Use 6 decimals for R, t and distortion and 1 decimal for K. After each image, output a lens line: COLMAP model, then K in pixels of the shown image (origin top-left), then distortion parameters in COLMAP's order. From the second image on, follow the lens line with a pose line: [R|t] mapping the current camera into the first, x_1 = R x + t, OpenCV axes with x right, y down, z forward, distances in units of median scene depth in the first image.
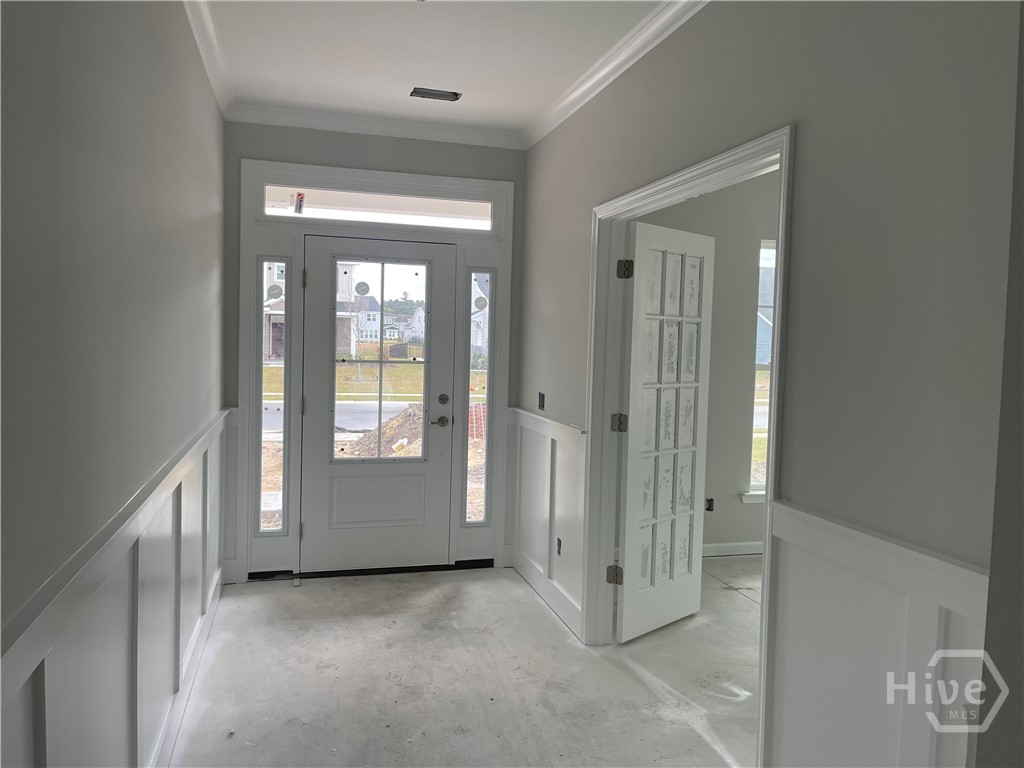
lens RADIAL K [[765.5, 0, 513.0], [0, 765.5, 385.6], [0, 0, 1]] dist [0.064423, -0.071328]
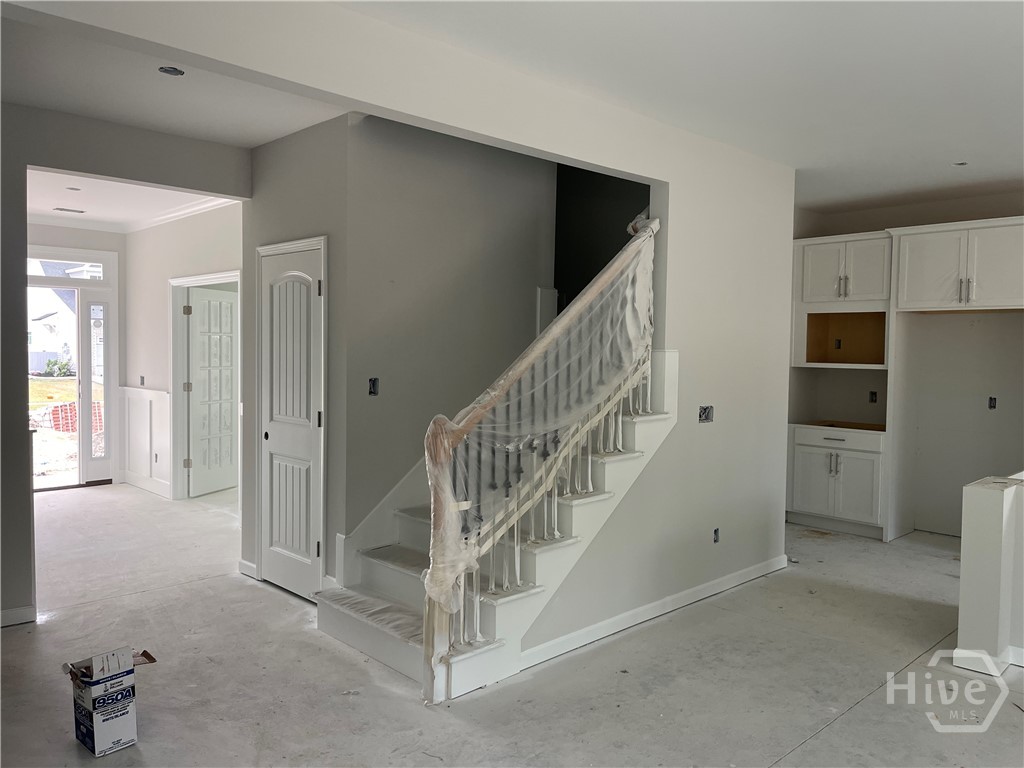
lens RADIAL K [[765.5, 0, 517.6], [0, 765.5, 379.3], [0, 0, 1]] dist [0.064423, -0.071328]
pose [[0.874306, -0.032171, 0.484308, -0.076866], [0.039213, 0.999221, -0.004414, 0.065611], [-0.483789, 0.022850, 0.874886, -1.077423]]
